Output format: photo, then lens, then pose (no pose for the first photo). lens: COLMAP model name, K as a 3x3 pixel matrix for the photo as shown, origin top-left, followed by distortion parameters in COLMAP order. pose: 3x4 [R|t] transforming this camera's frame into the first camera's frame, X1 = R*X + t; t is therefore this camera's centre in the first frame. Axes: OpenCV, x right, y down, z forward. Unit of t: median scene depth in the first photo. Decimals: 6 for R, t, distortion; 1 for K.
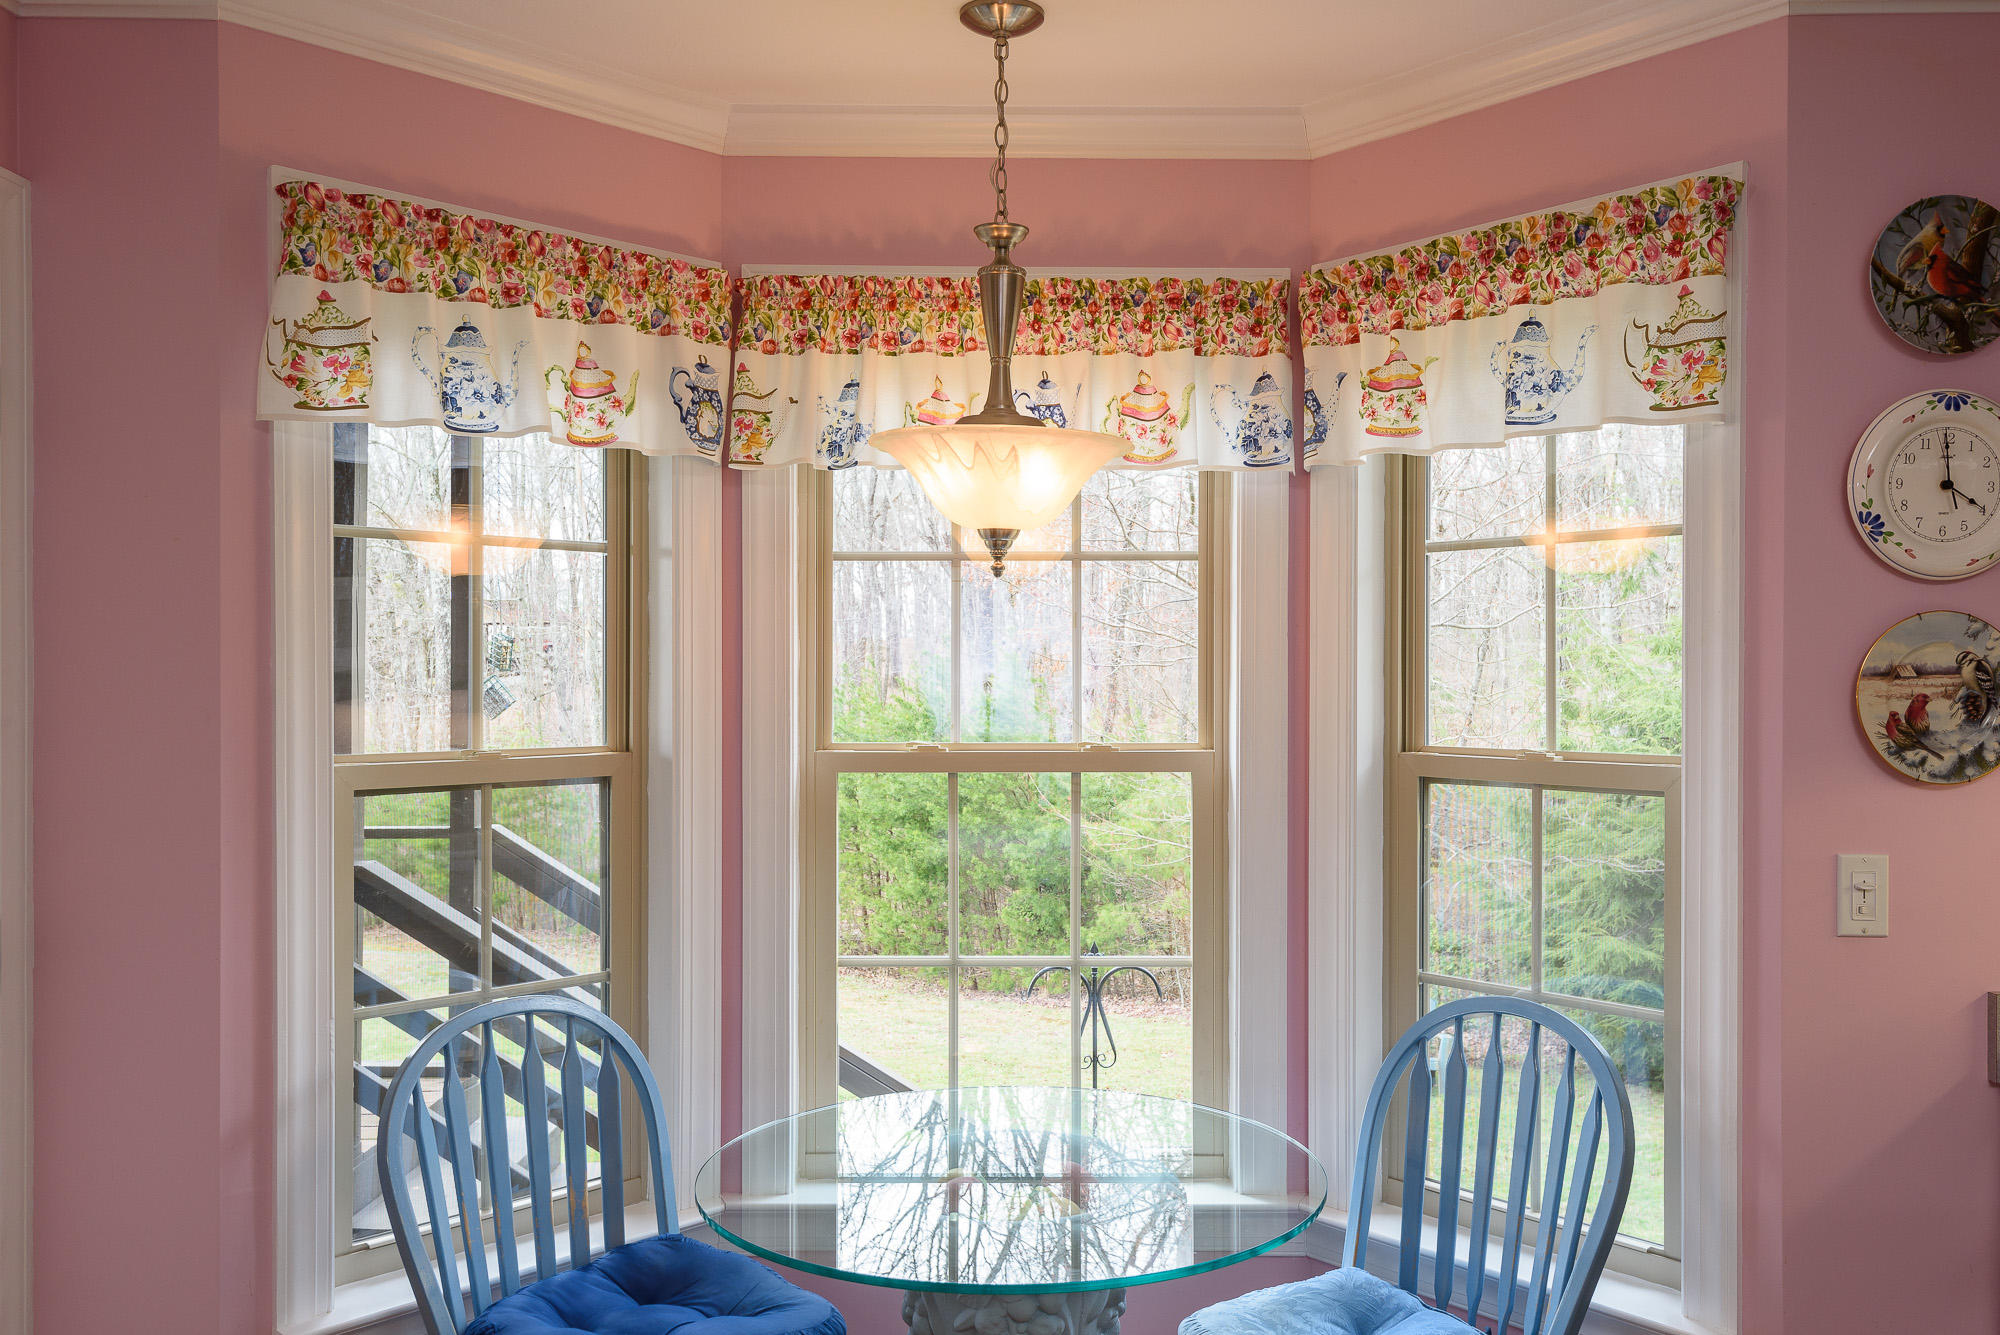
lens RADIAL K [[1608.4, 0, 994.9], [0, 1608.4, 670.9], [0, 0, 1]] dist [-0.001769, -0.006217]
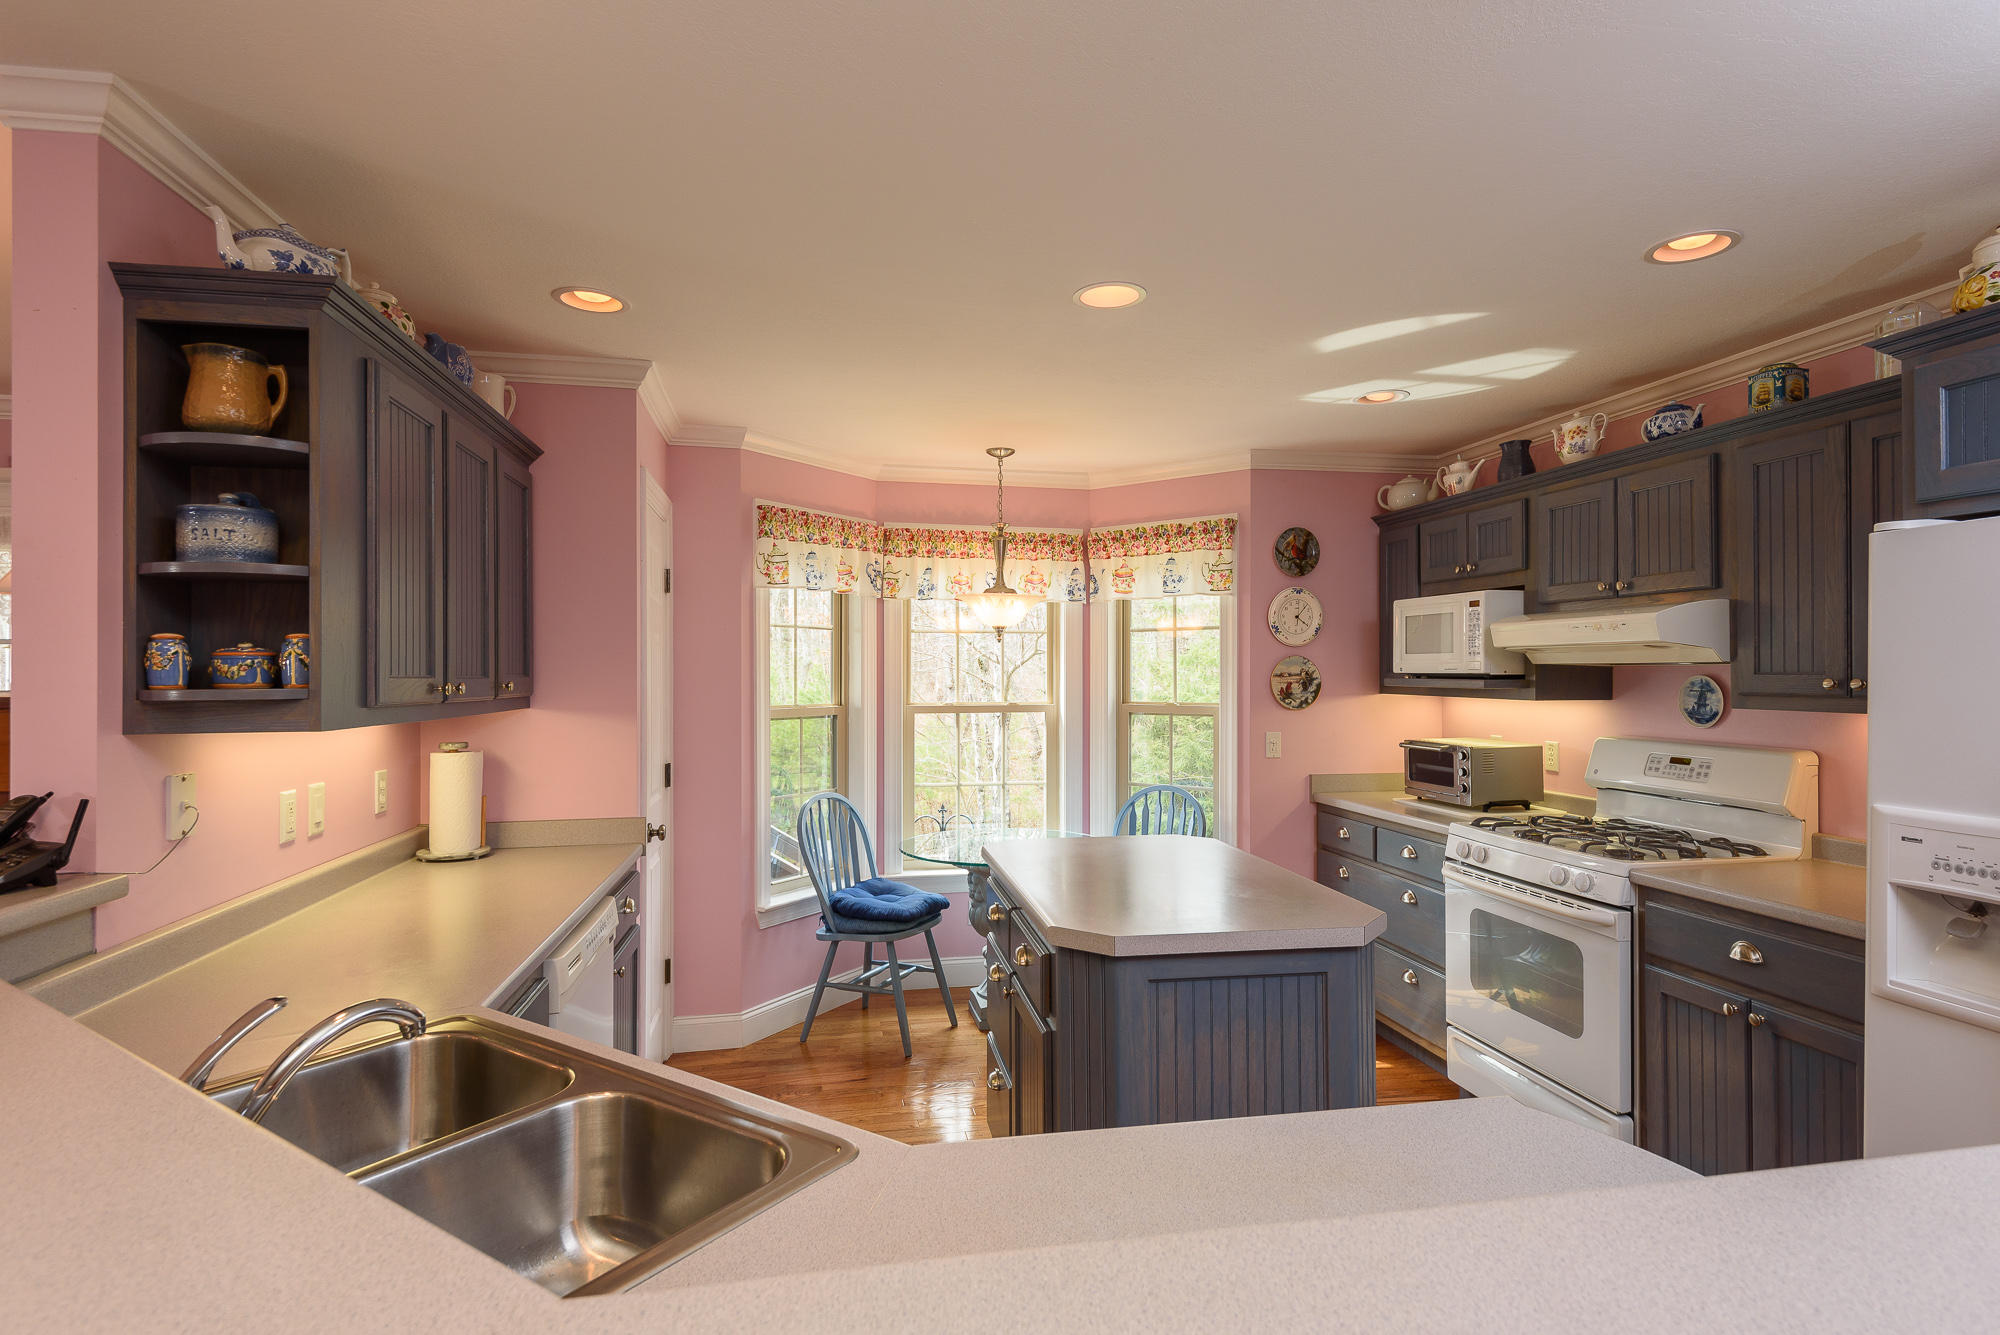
lens RADIAL K [[1016.5, 0, 980.4], [0, 1016.5, 669.1], [0, 0, 1]] dist [-0.000505, -0.000697]
pose [[0.980868, -0.000906, 0.194670, -0.349531], [0.002150, 0.999979, -0.006180, 0.000227], [-0.194660, 0.006480, 0.980849, -0.716429]]
